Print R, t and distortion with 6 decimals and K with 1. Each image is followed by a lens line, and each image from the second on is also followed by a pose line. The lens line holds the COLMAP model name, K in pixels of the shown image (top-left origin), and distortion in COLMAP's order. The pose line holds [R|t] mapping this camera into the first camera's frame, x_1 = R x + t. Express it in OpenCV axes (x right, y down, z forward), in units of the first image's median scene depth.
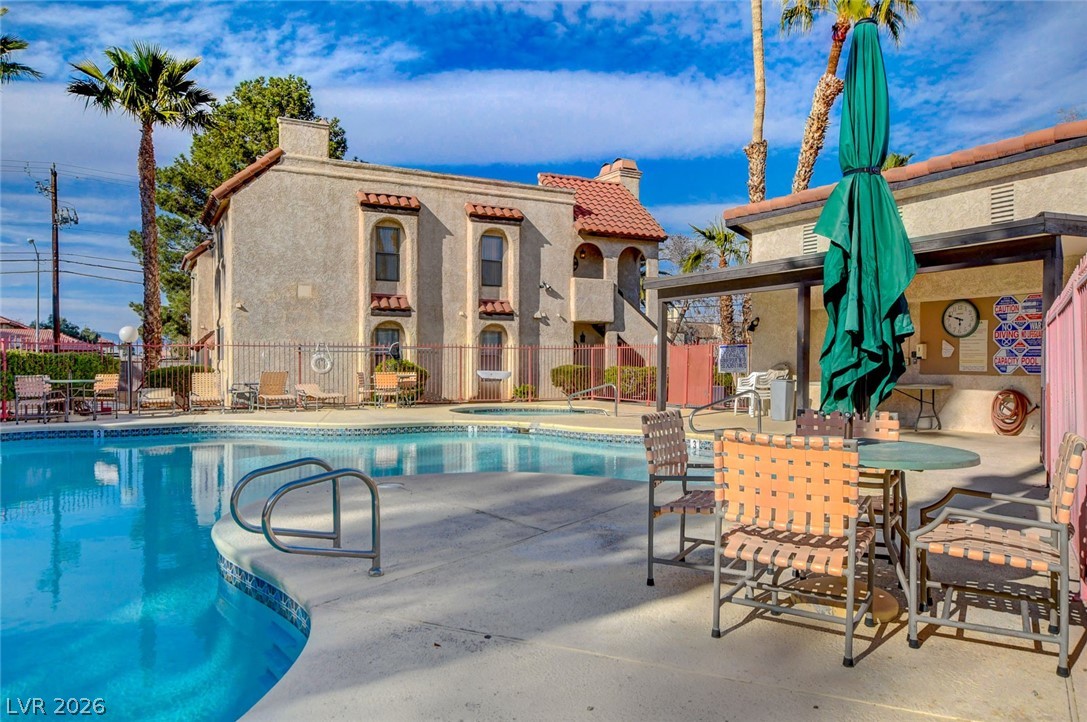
lens RADIAL K [[751.6, 0, 543.5], [0, 751.6, 361.0], [0, 0, 1]] dist [-0.003275, 0.035708]
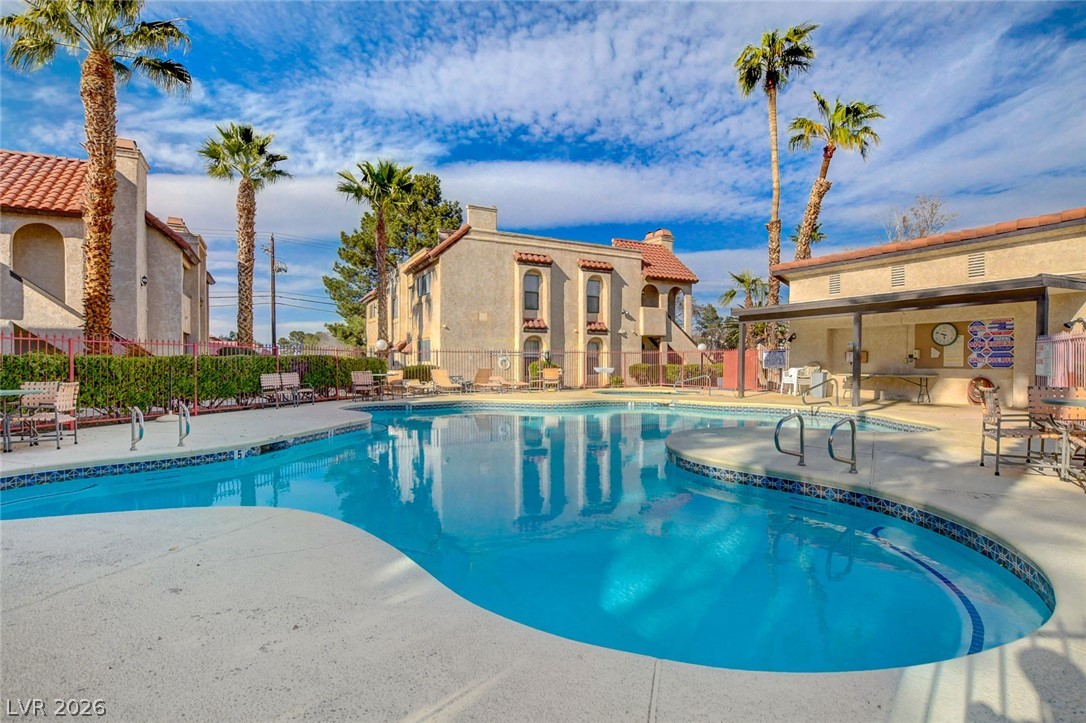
lens RADIAL K [[519.6, 0, 543.0], [0, 519.6, 361.5], [0, 0, 1]] dist [-0.002930, 0.000133]
pose [[0.999912, -0.003487, 0.012822, -0.196354], [0.003485, 0.999994, 0.000156, -0.000227], [-0.012823, -0.000111, 0.999918, -0.067436]]
